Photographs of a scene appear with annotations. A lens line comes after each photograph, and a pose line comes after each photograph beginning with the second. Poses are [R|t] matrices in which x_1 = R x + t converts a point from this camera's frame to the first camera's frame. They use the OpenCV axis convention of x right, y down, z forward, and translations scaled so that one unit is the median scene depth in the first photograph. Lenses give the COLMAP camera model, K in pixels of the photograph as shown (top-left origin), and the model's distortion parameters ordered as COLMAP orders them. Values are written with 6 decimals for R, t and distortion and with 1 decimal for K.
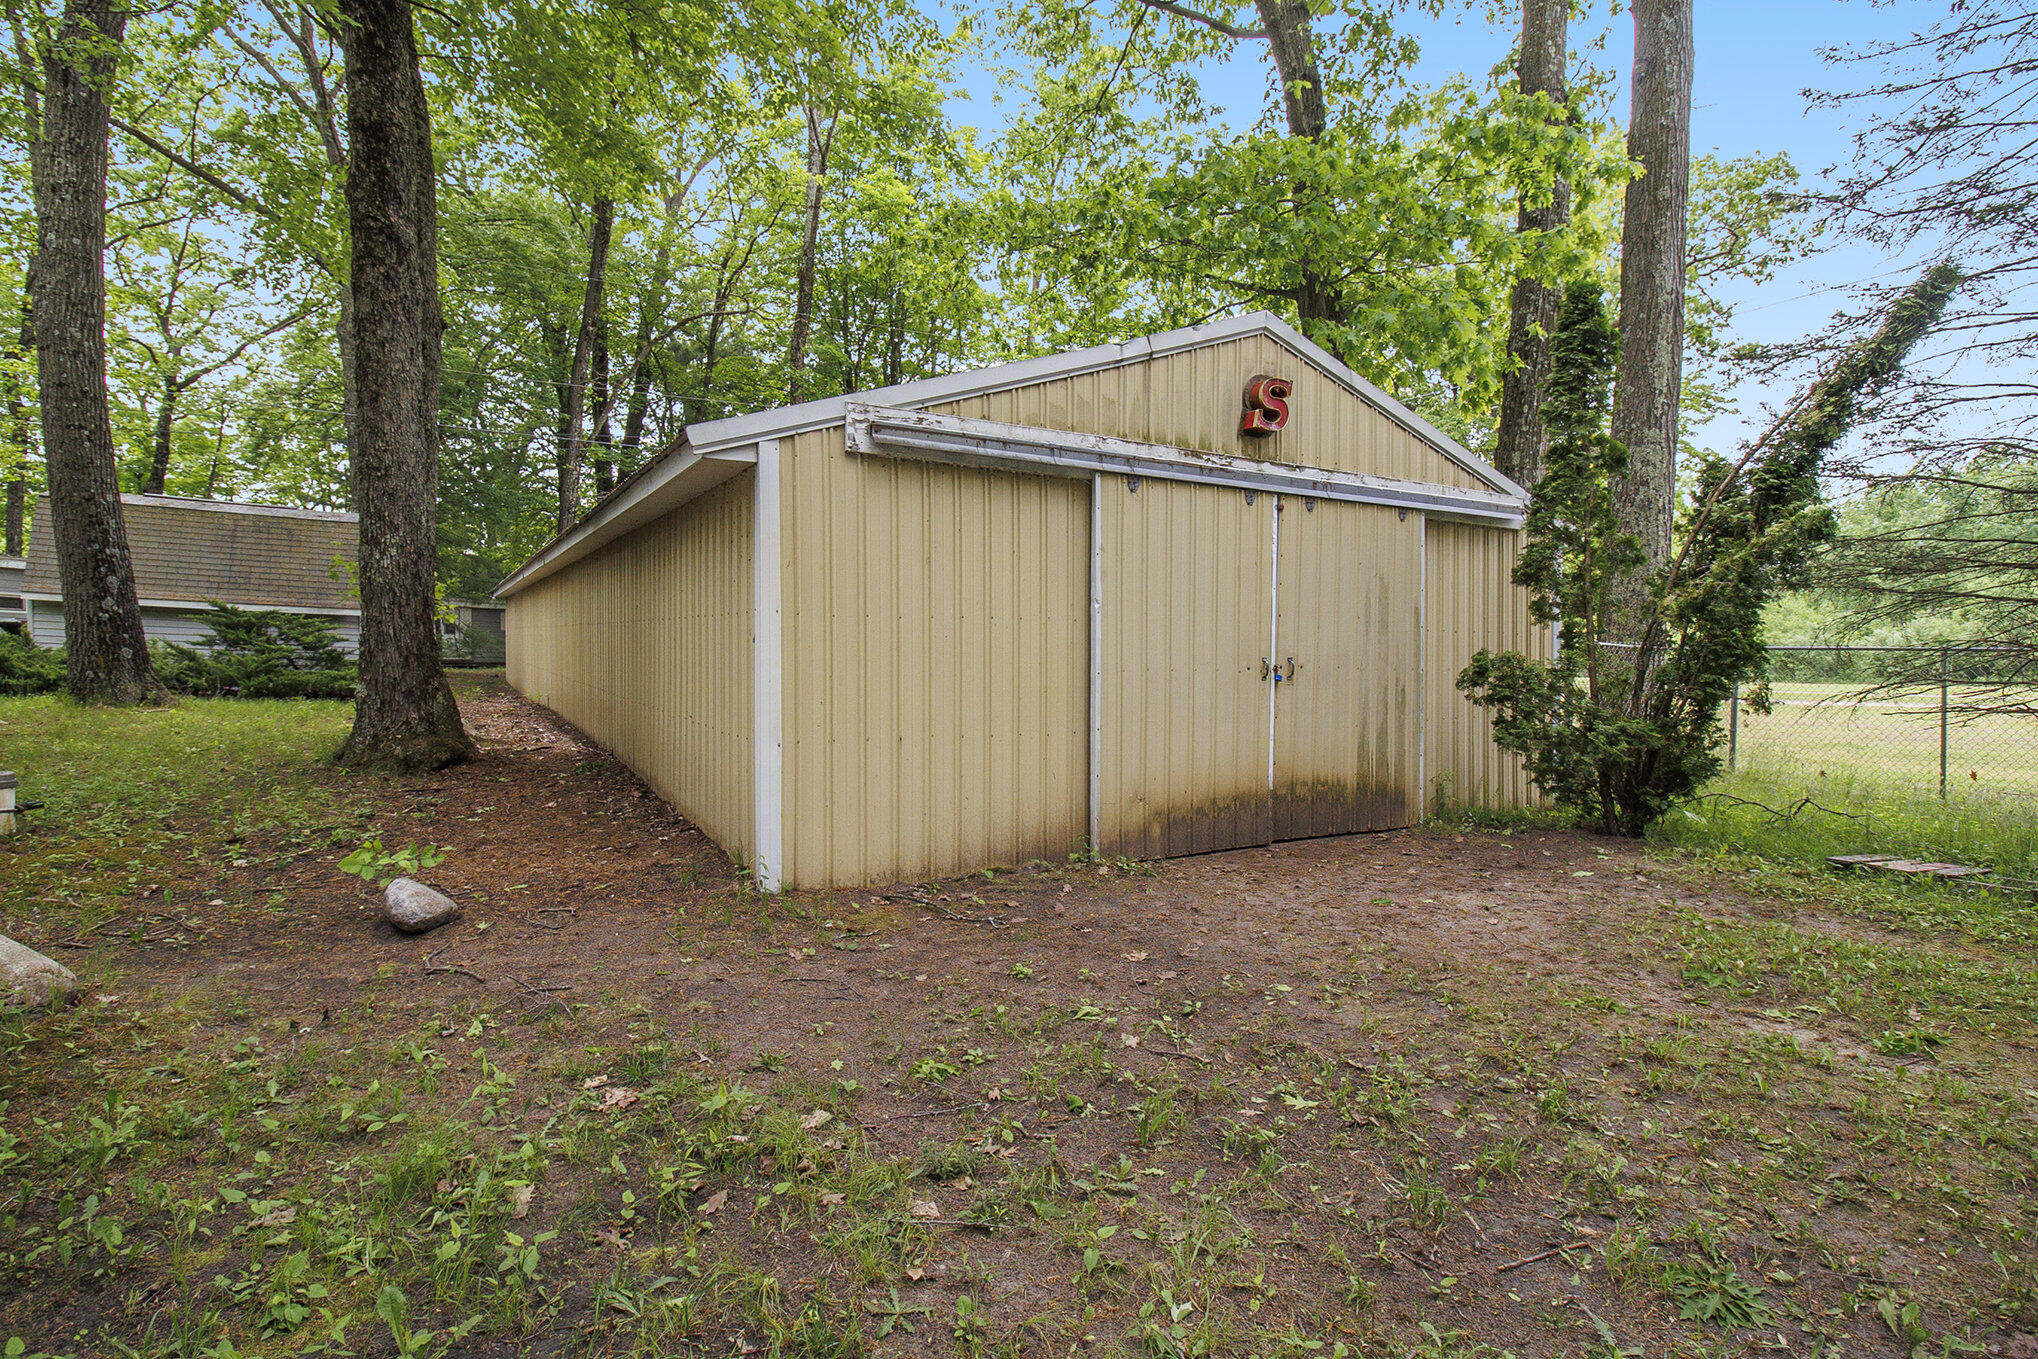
lens RADIAL K [[939.4, 0, 1012.4], [0, 939.4, 652.6], [0, 0, 1]] dist [-0.001516, -0.013249]
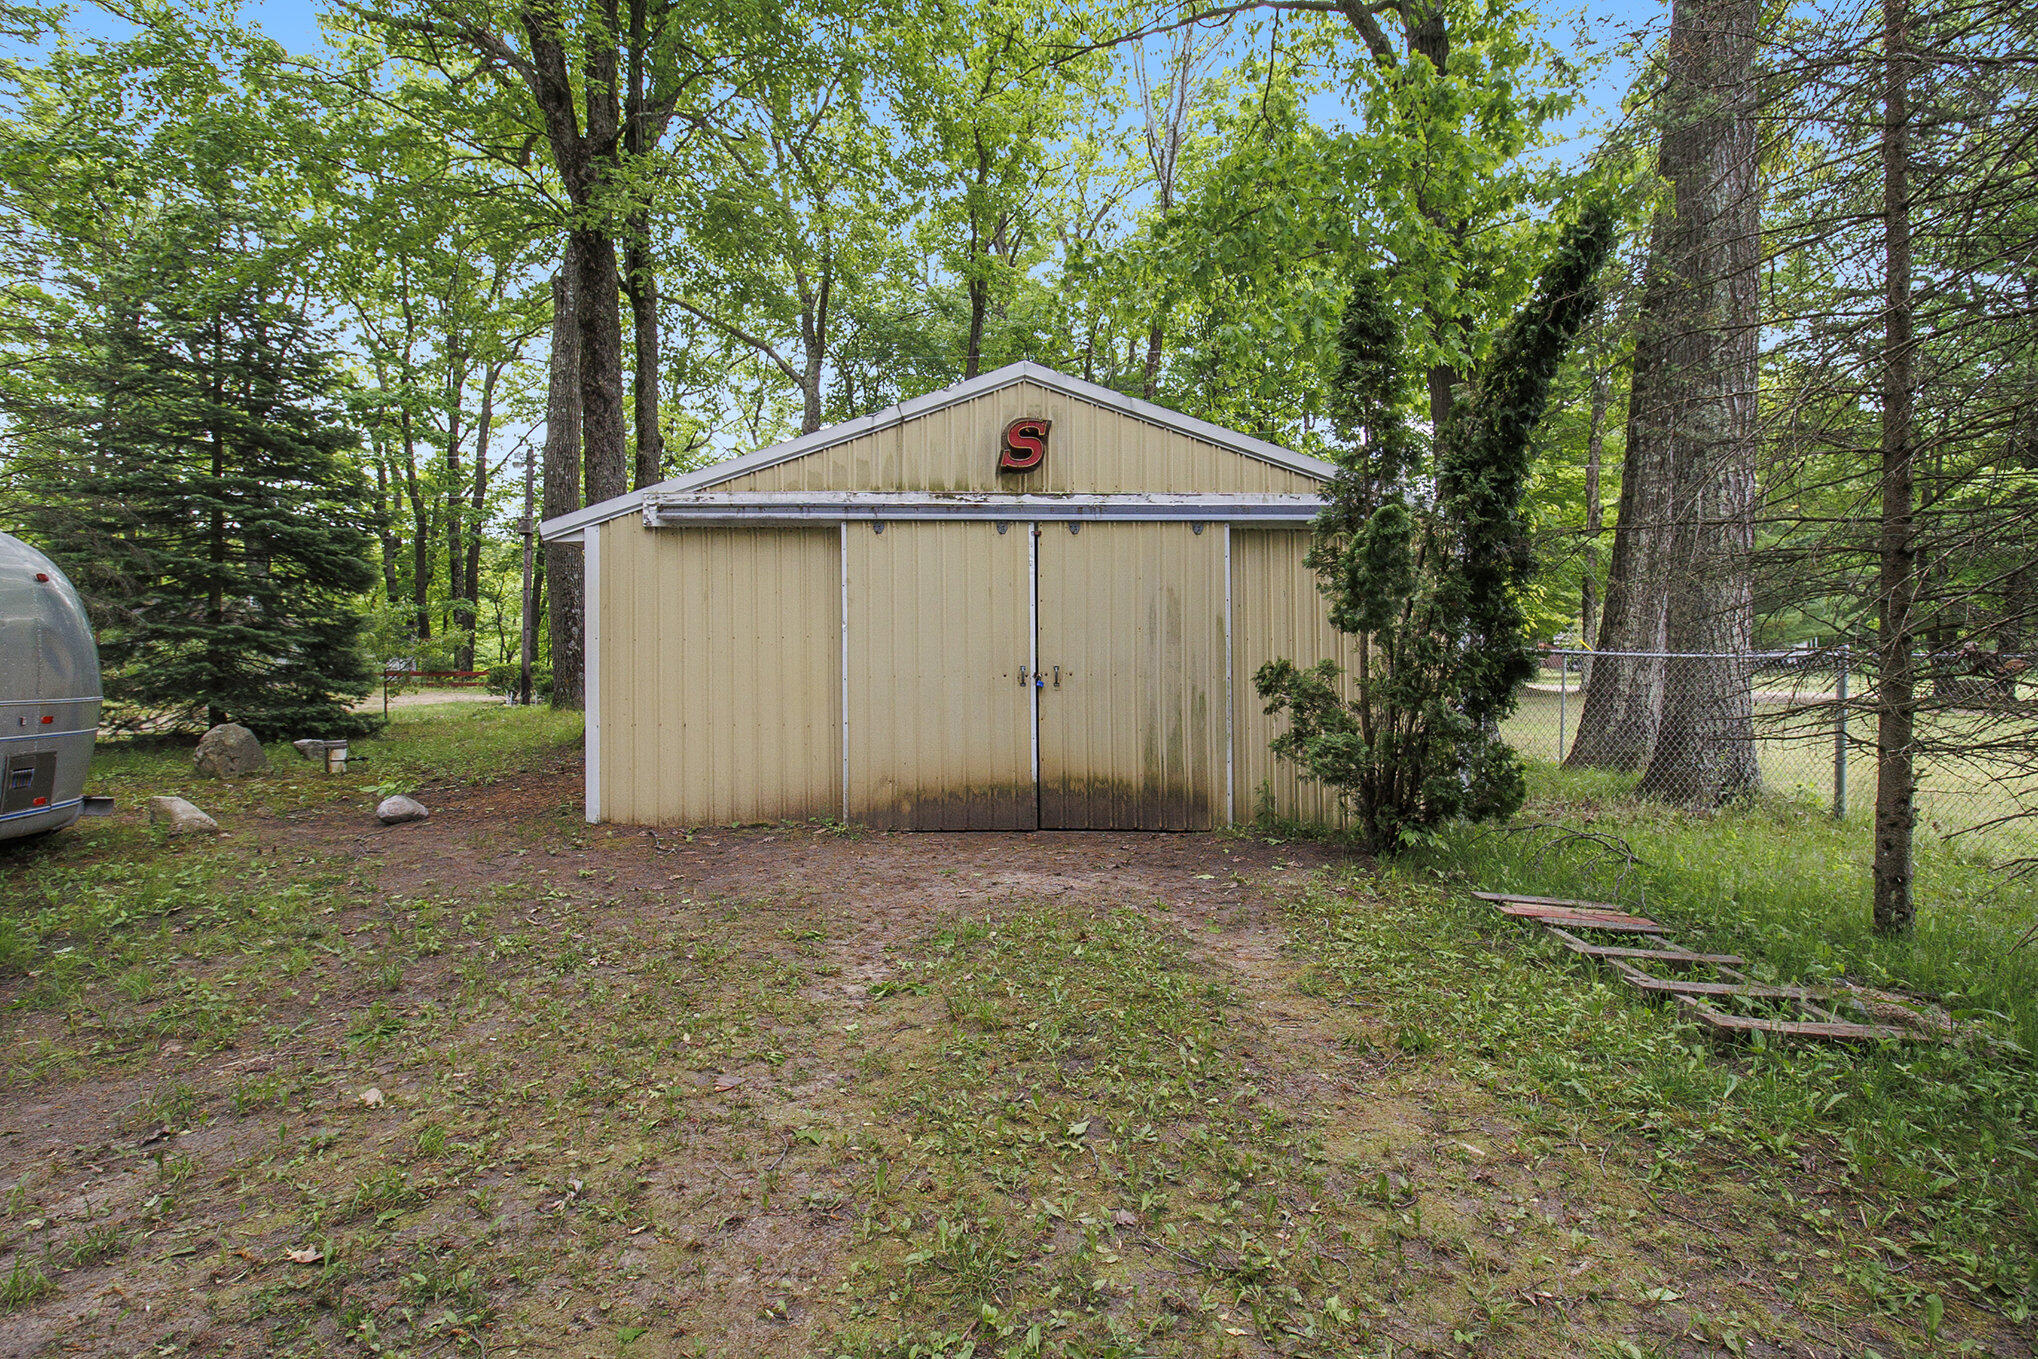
lens RADIAL K [[939.4, 0, 1012.4], [0, 939.4, 652.6], [0, 0, 1]] dist [-0.001516, -0.013249]
pose [[0.877102, -0.006587, -0.480258, 0.875405], [0.005436, 0.999978, -0.003787, -0.007355], [0.480273, 0.000711, 0.877119, -0.007343]]
